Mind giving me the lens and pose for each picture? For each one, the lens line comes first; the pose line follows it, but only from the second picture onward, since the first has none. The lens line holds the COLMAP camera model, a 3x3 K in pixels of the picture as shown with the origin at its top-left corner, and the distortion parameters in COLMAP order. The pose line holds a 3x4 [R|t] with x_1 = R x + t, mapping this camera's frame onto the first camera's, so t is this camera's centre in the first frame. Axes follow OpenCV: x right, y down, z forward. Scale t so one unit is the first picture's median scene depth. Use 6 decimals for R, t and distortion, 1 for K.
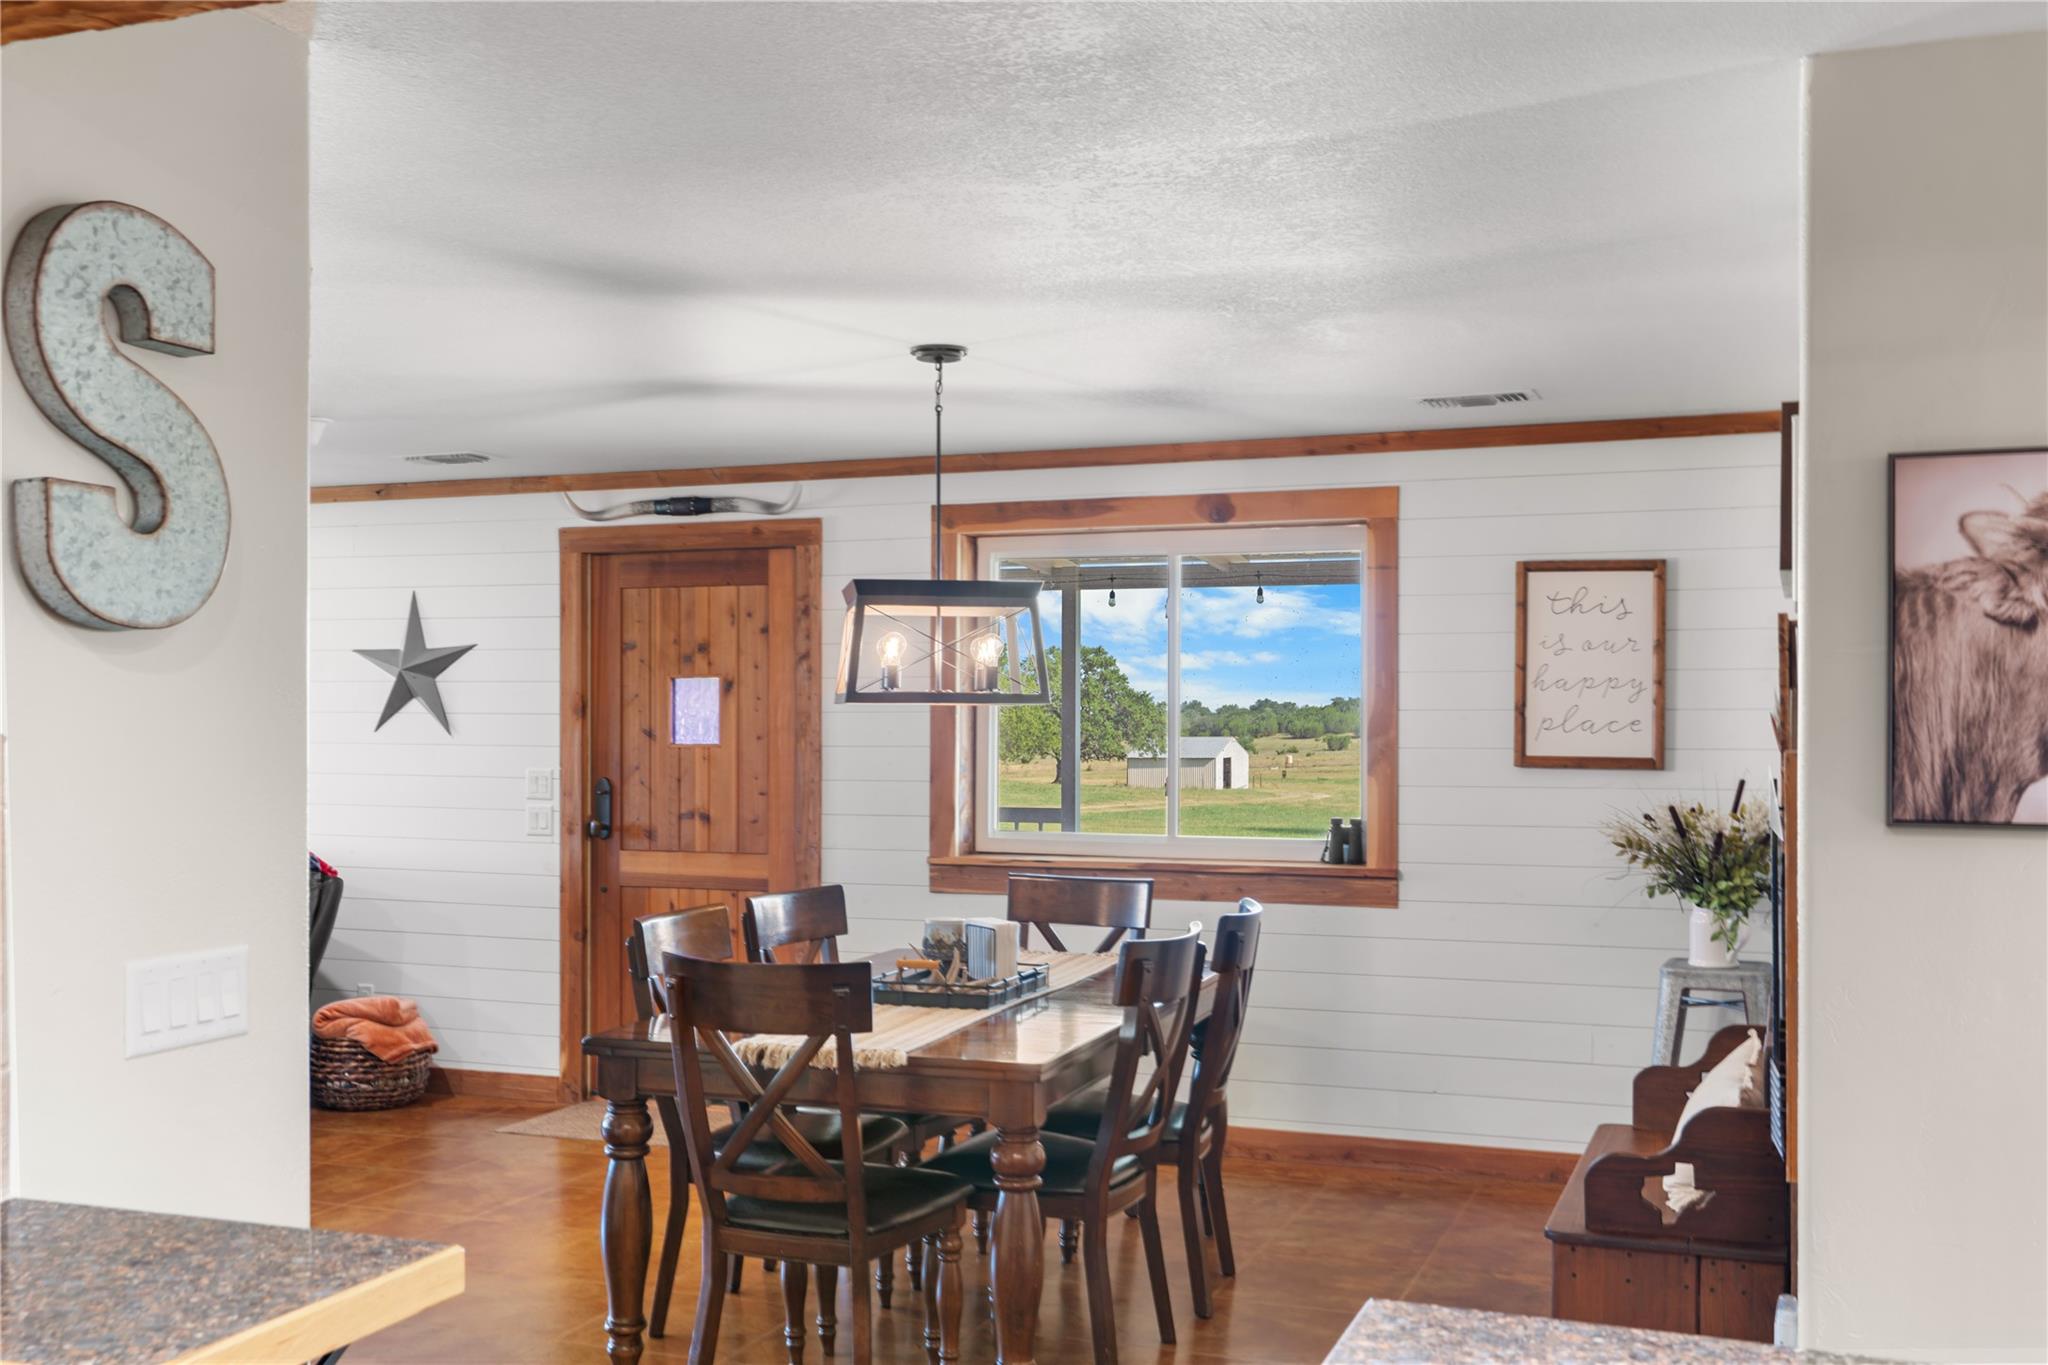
lens RADIAL K [[2046.9, 0, 1025.0], [0, 2046.9, 683.6], [0, 0, 1]] dist [0.024251, 0.000000]
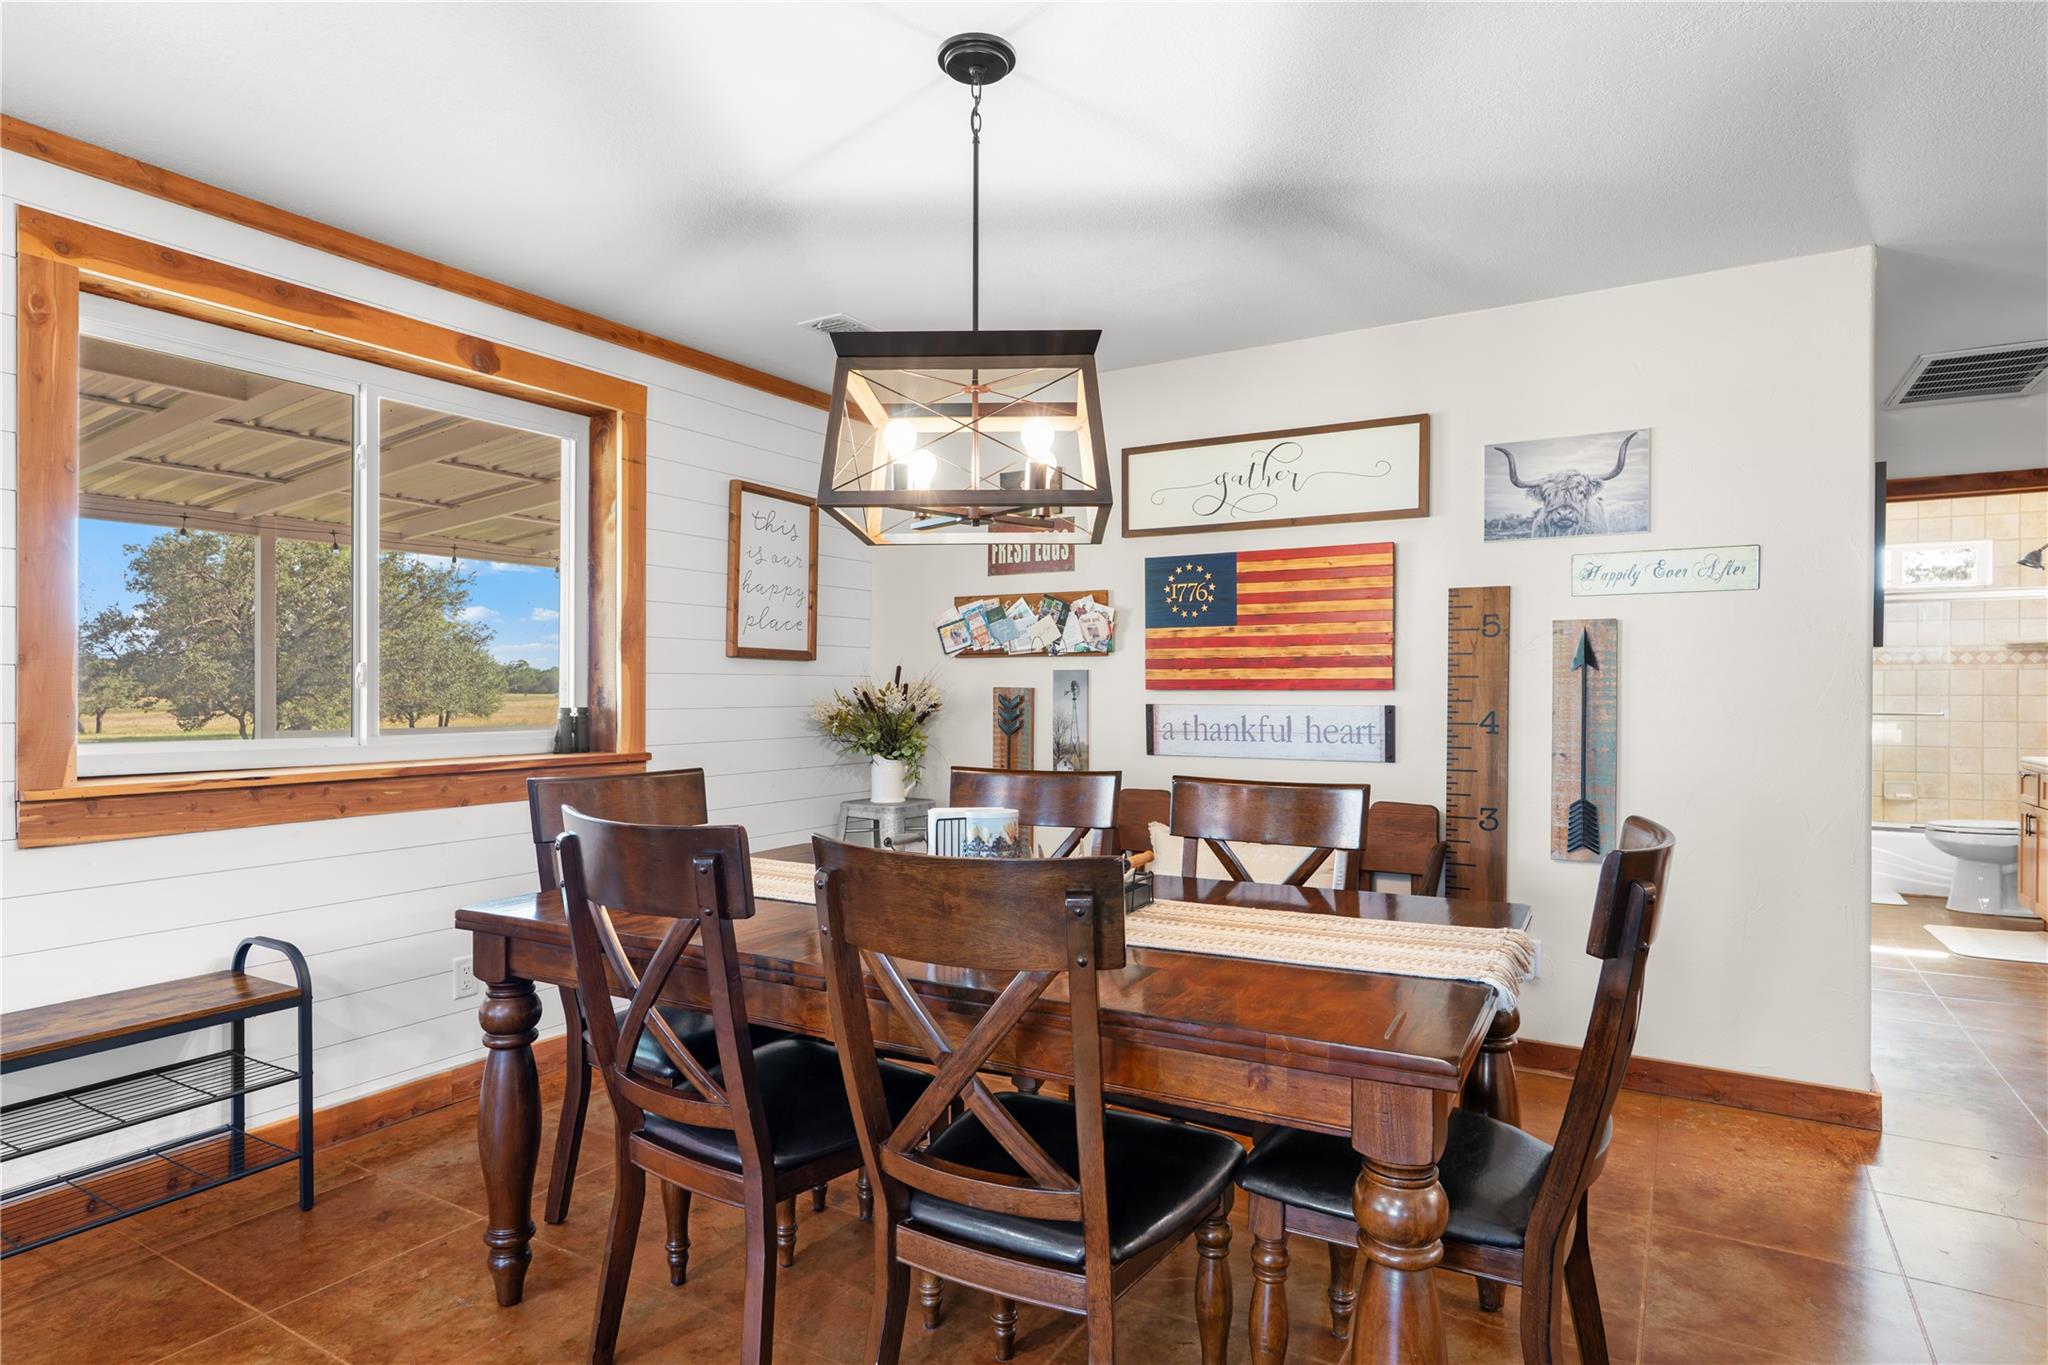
lens RADIAL K [[1117.4, 0, 1029.5], [0, 1117.4, 686.1], [0, 0, 1]] dist [0.001833, 0.000459]
pose [[0.183604, -0.000741, 0.983000, -0.350574], [-0.023738, 0.999705, 0.005187, 0.050016], [-0.982714, -0.024287, 0.183532, 0.718935]]
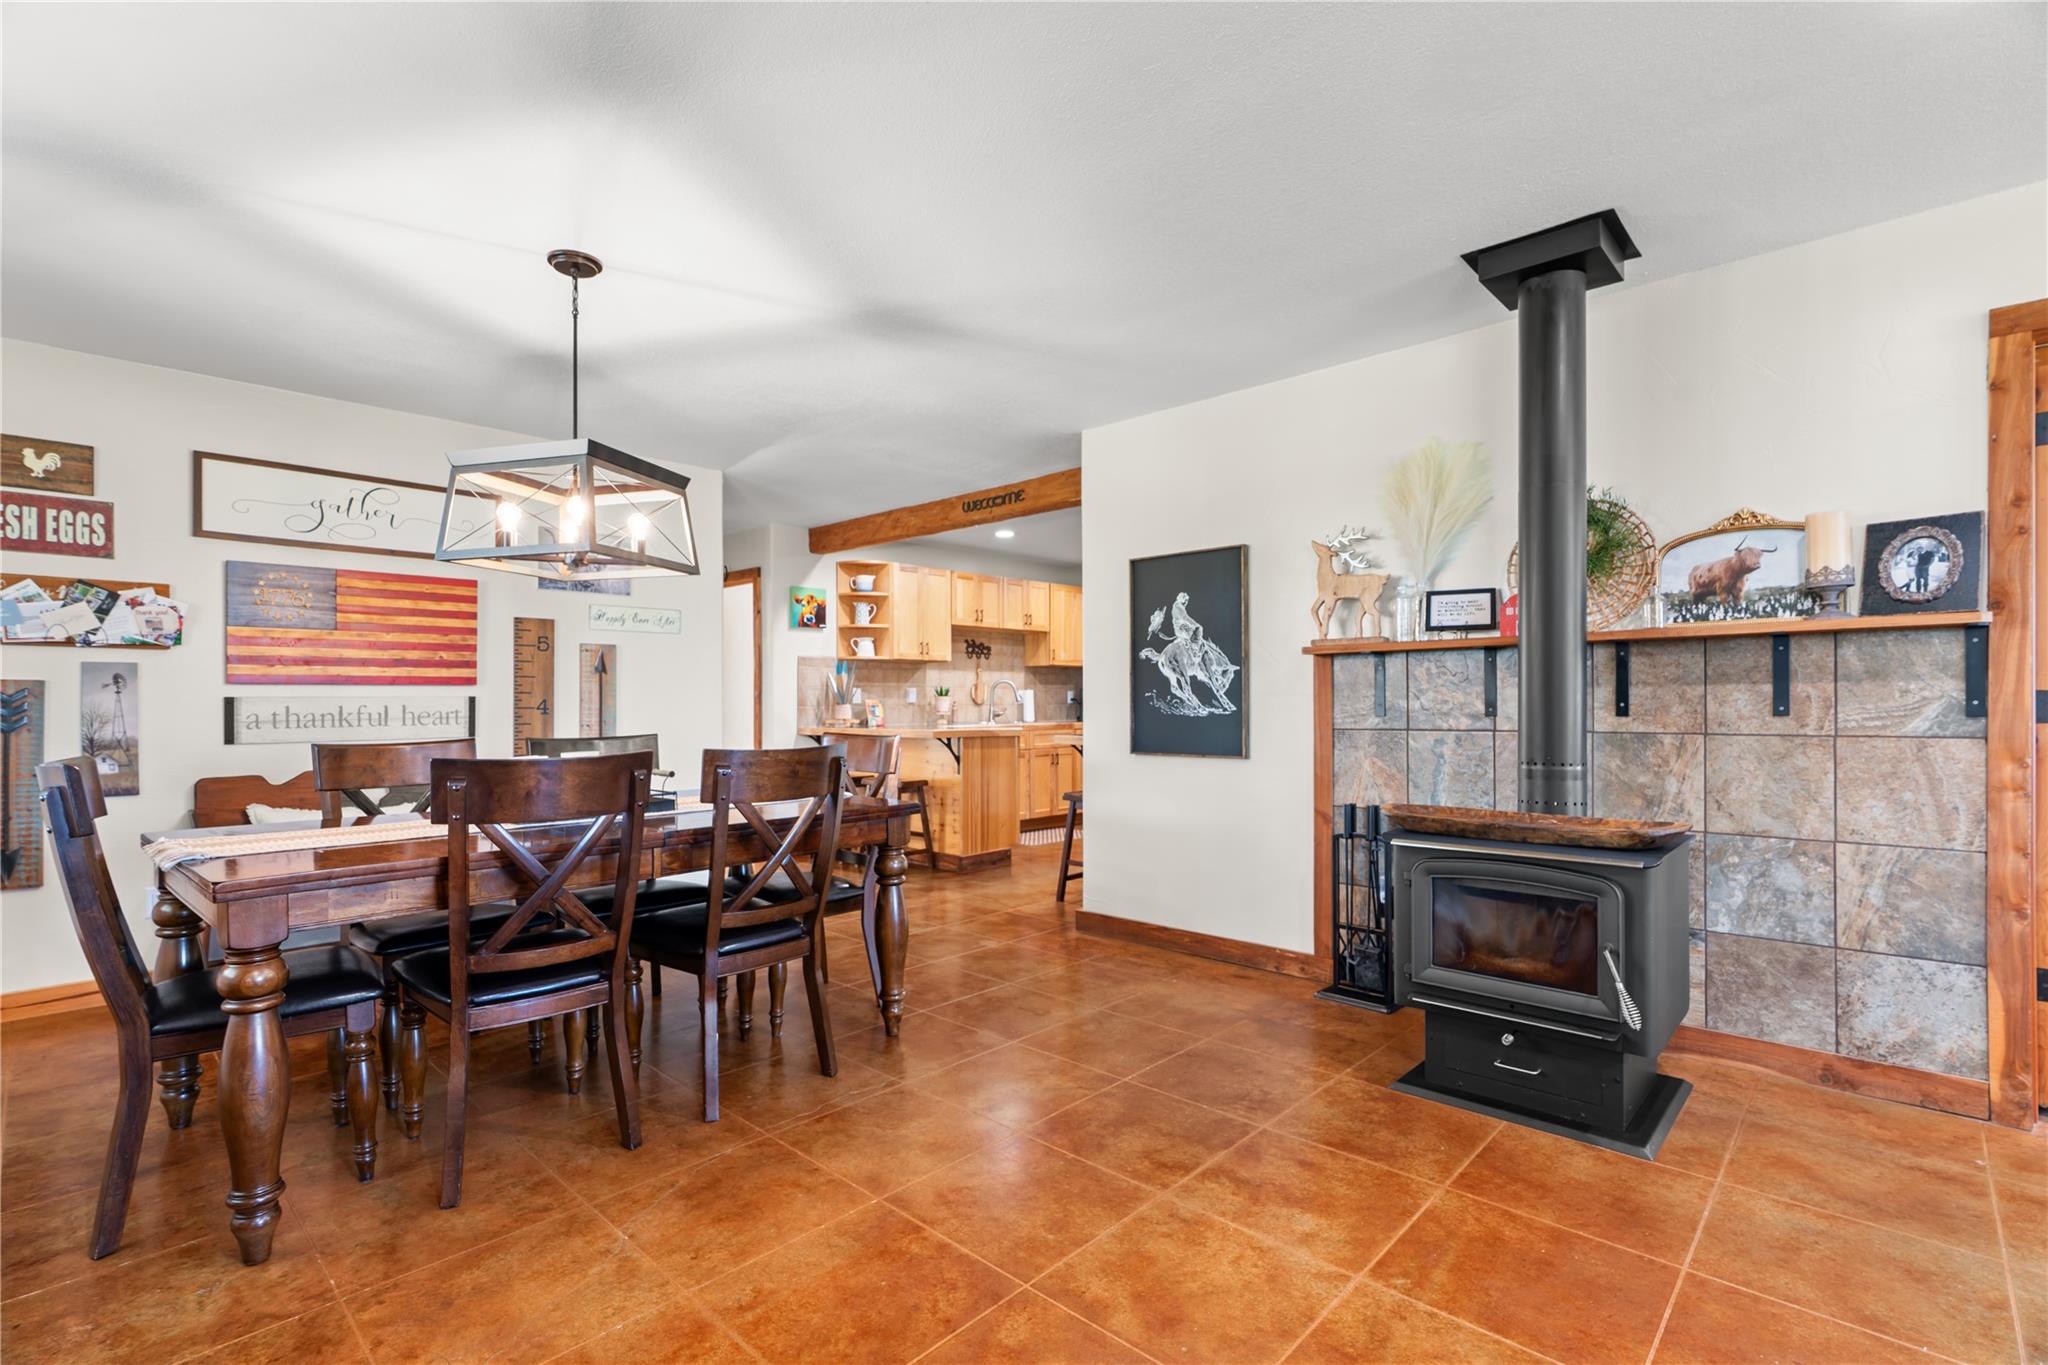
lens RADIAL K [[923.2, 0, 1031.4], [0, 923.2, 695.1], [0, 0, 1]] dist [-0.011865, 0.005006]
pose [[-0.922527, 0.002862, 0.385921, -0.379524], [-0.007678, 0.999639, -0.025765, 0.072110], [-0.385856, -0.026732, -0.922172, 1.104172]]
